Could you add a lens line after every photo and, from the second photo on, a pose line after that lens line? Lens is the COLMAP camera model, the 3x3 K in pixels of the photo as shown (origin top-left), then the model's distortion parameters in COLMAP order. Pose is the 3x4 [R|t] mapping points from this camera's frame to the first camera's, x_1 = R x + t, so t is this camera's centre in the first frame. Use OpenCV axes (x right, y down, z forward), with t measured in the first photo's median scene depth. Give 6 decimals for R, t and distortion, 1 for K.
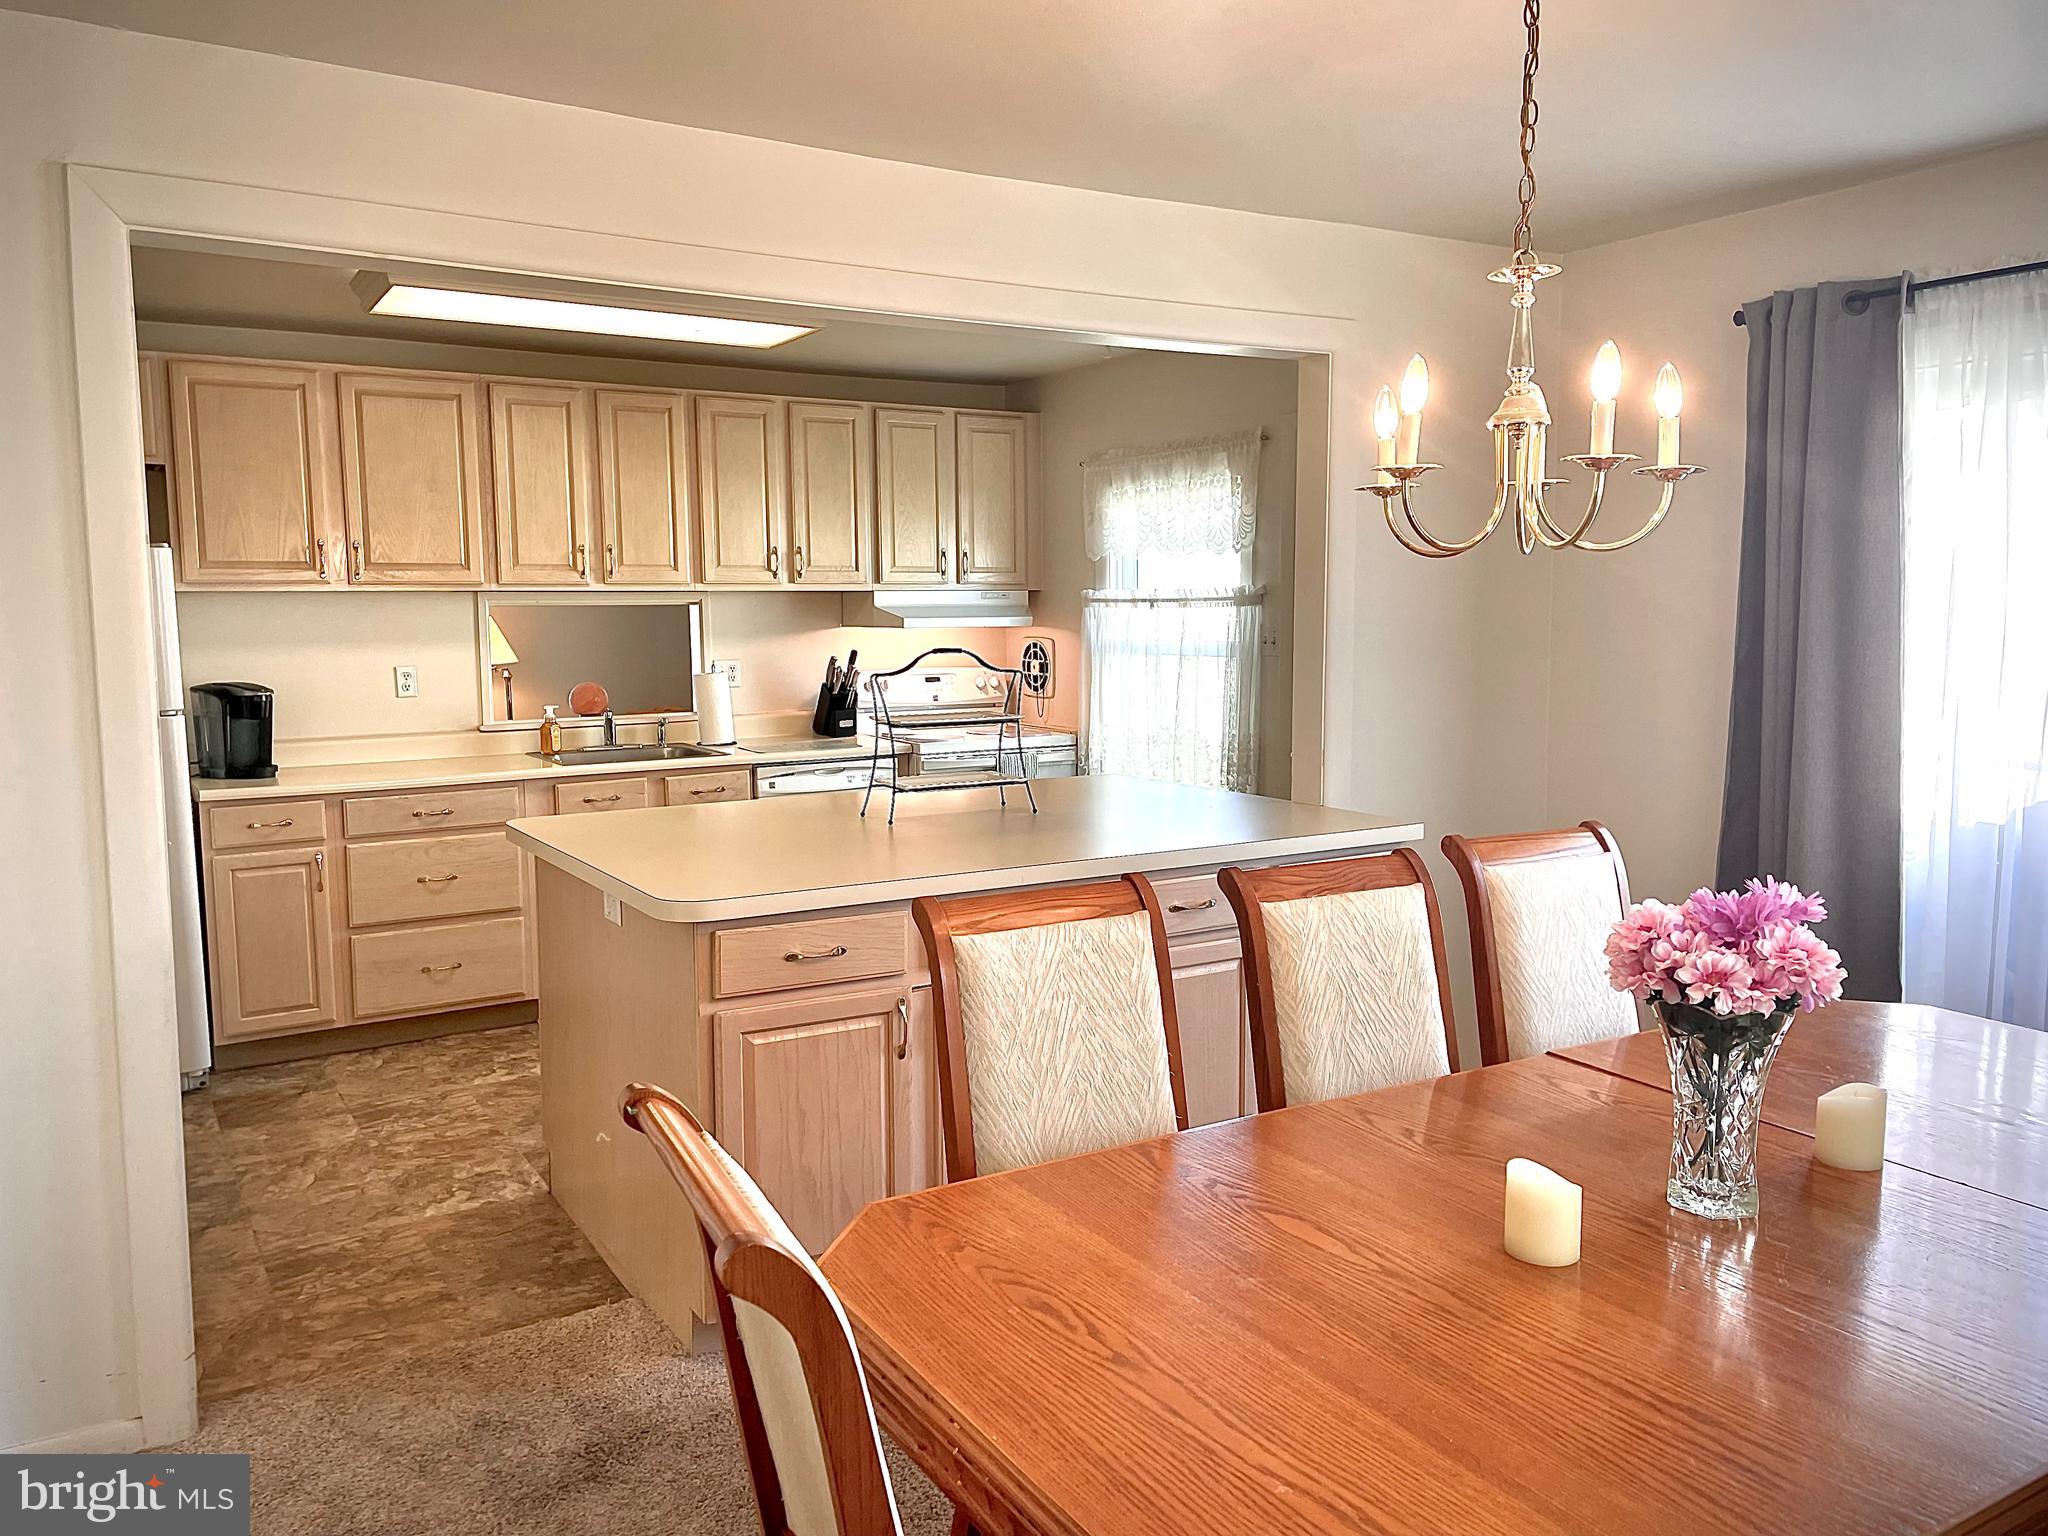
lens RADIAL K [[1565.5, 0, 1025.0], [0, 1565.5, 760.8], [0, 0, 1]] dist [0.105376, -0.152117]
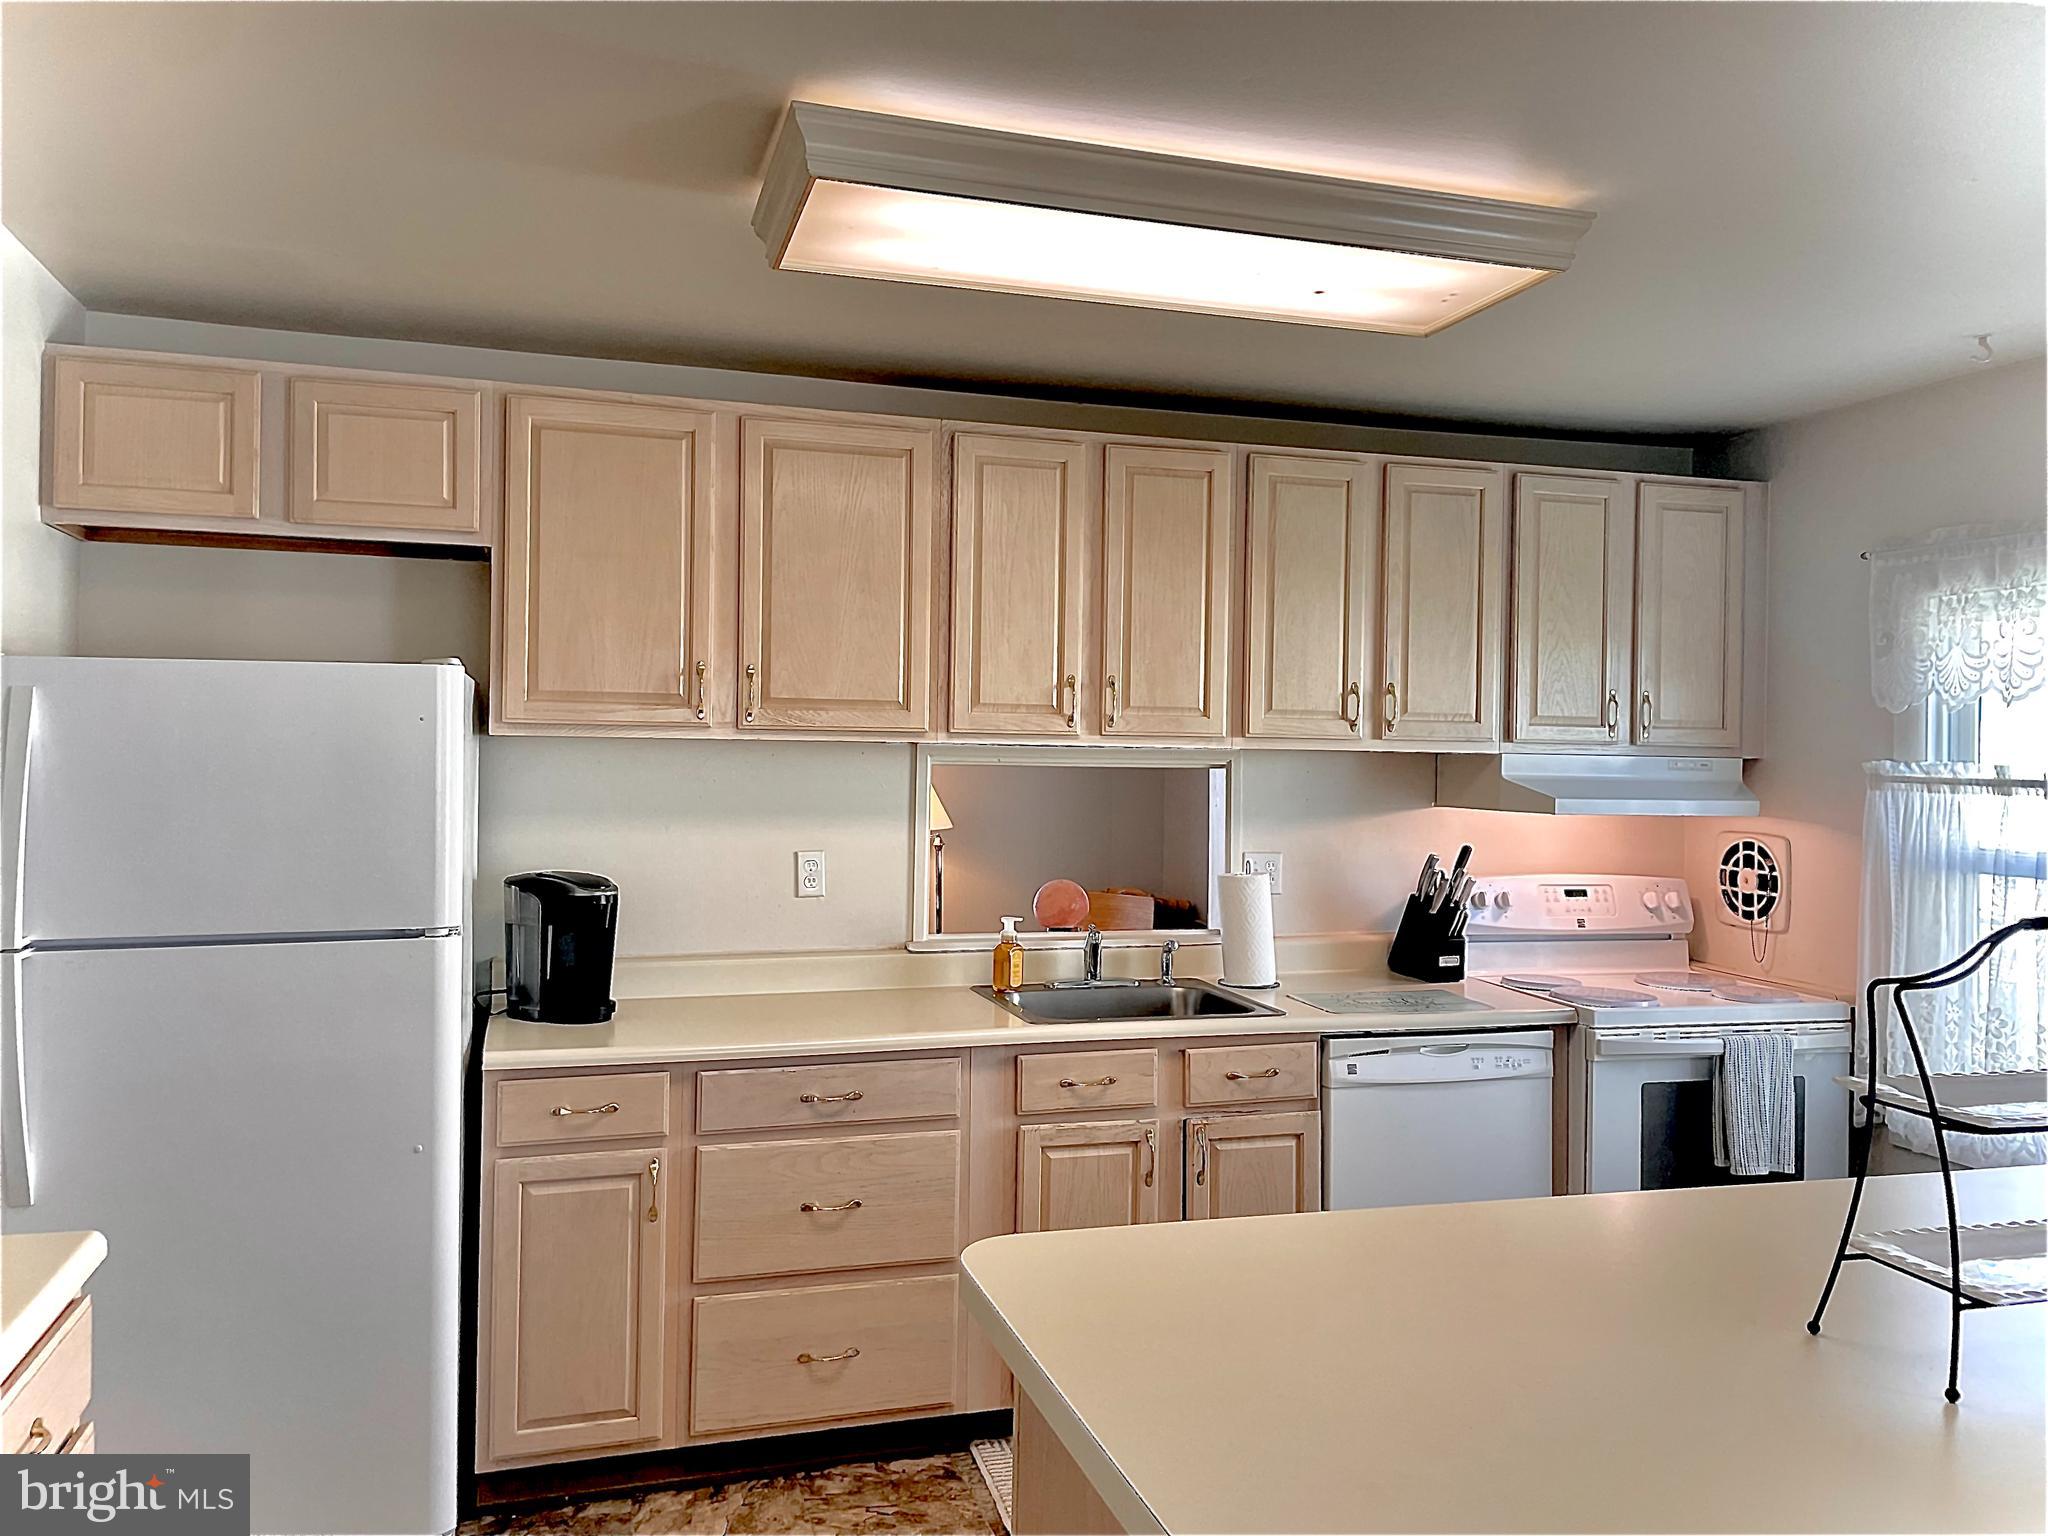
lens RADIAL K [[1565.5, 0, 1025.0], [0, 1565.5, 760.8], [0, 0, 1]] dist [0.105376, -0.152117]
pose [[0.967391, 0.025971, -0.251954, -0.128686], [-0.050505, 0.994532, -0.091403, -0.039617], [0.248203, 0.101147, 0.963413, 0.356803]]
